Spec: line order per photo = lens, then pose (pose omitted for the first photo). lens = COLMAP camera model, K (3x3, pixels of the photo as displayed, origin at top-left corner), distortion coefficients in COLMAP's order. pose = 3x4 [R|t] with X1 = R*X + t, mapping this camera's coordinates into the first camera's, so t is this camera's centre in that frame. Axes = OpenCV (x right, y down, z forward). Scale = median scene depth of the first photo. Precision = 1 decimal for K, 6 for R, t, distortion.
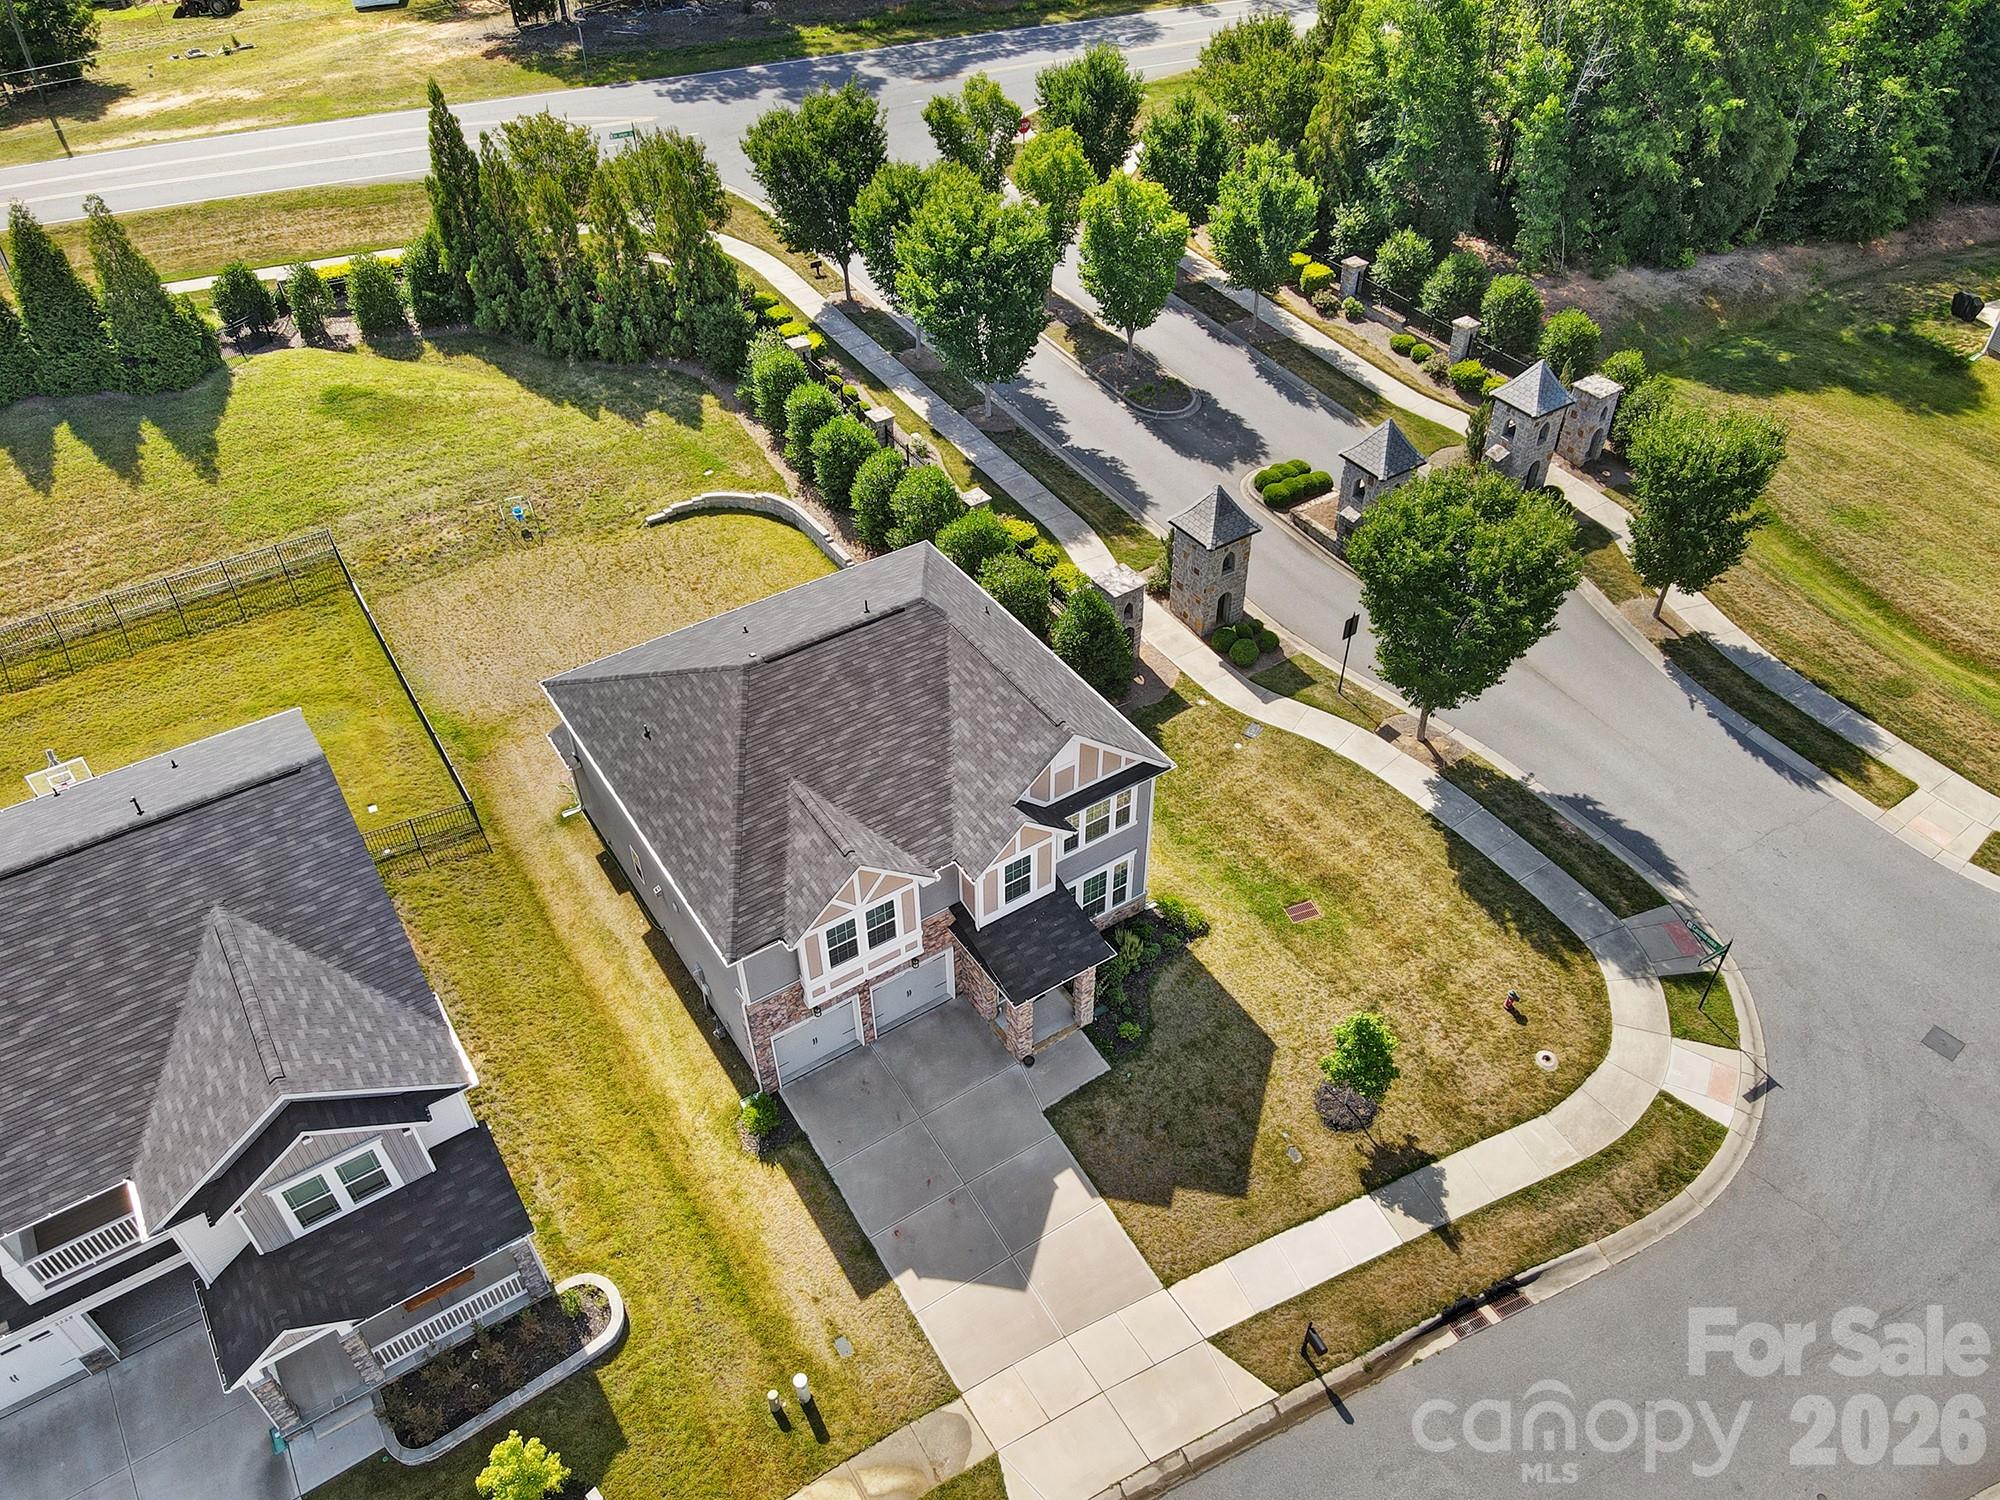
lens RADIAL K [[1470.1, 0, 1006.1], [0, 1470.1, 753.7], [0, 0, 1]] dist [-0.000105, 0.028136]
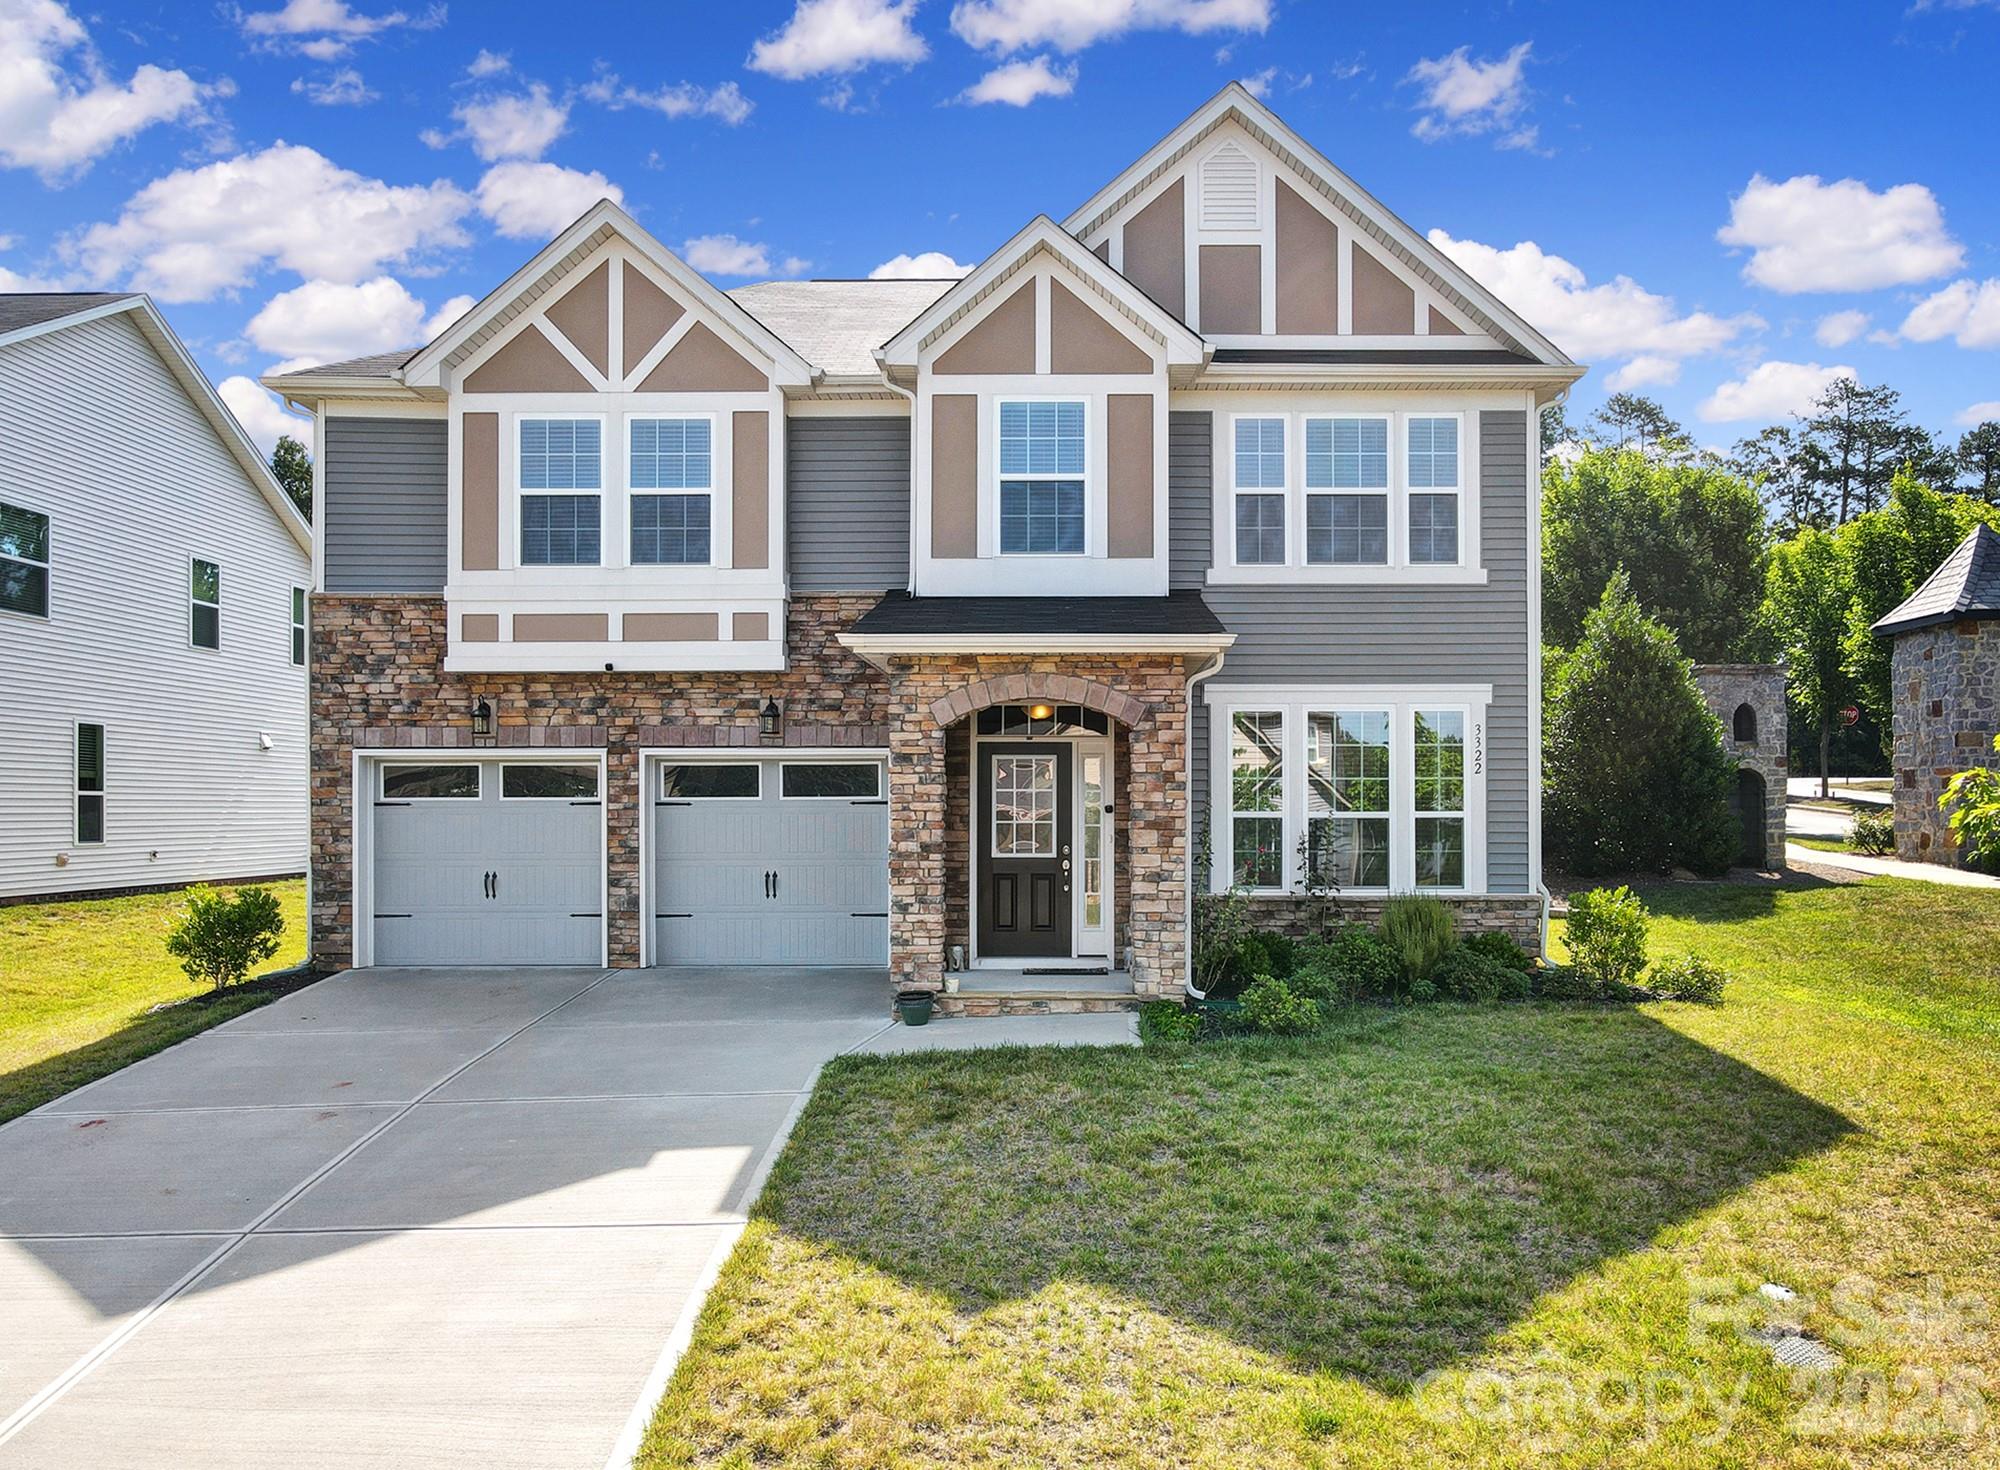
lens RADIAL K [[1538.0, 0, 1050.7], [0, 1538.0, 788.2], [0, 0, 1]] dist [0.002823, 0.002896]
pose [[0.830927, 0.000019, -0.556381, 0.211933], [-0.377805, 0.734121, -0.564207, 0.339947], [0.408440, 0.679019, 0.610009, 0.773119]]
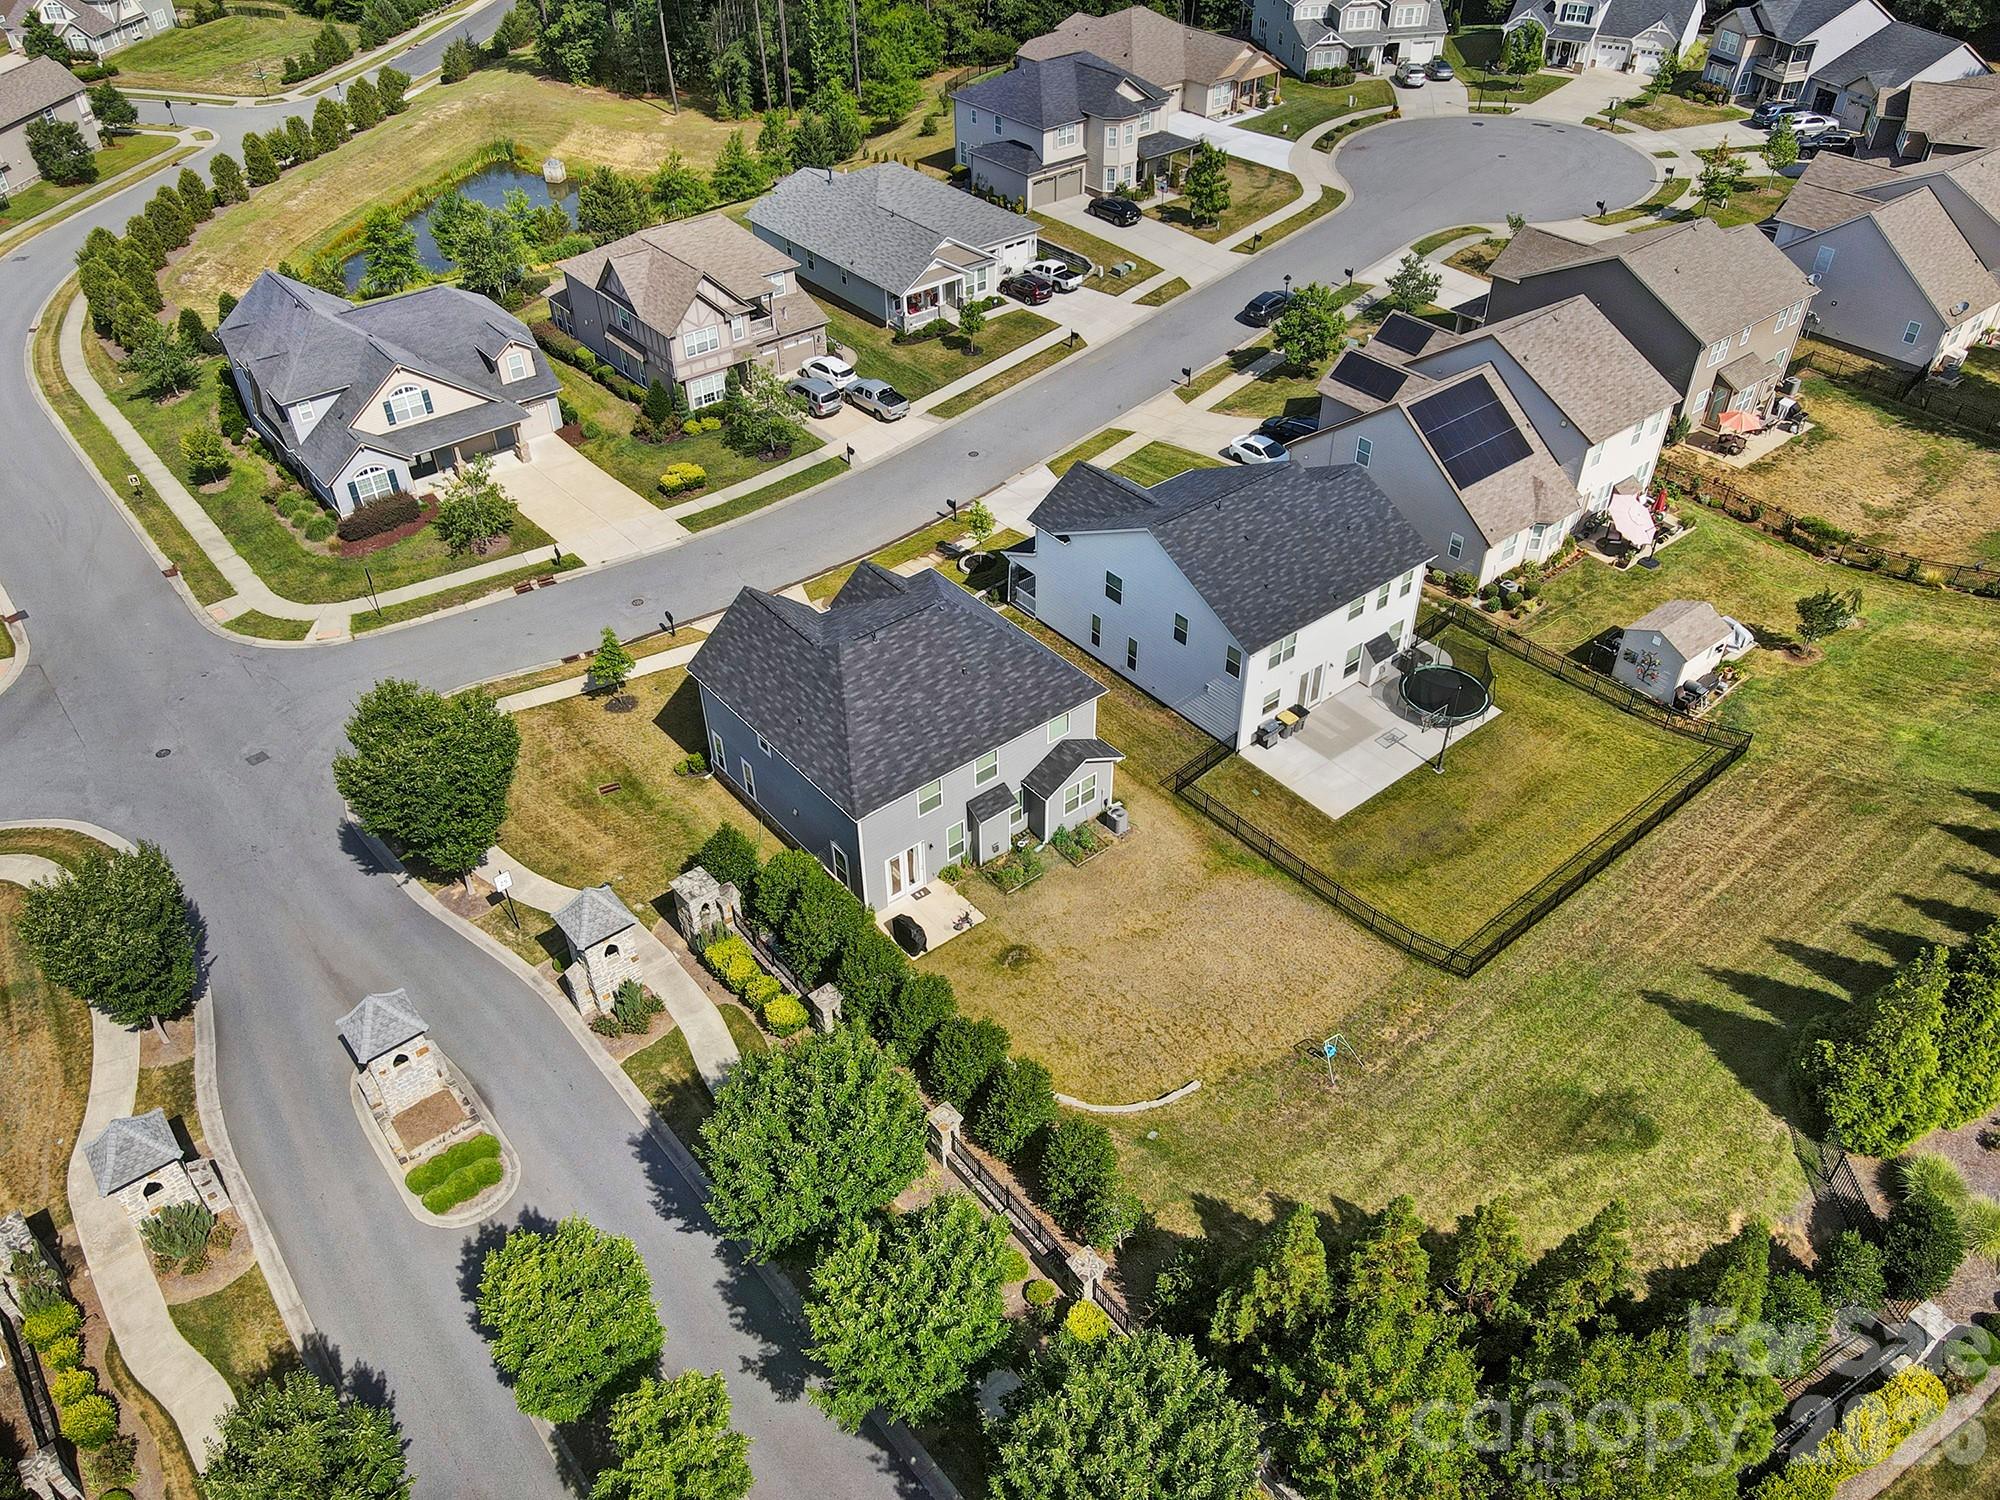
lens RADIAL K [[1468.5, 0, 995.6], [0, 1468.5, 757.8], [0, 0, 1]] dist [0.027096, -0.017333]
pose [[-0.994985, 0.076563, -0.064373, -0.109952], [-0.052737, 0.145334, 0.987976, -1.563573], [0.084998, 0.986416, -0.140567, 1.330018]]
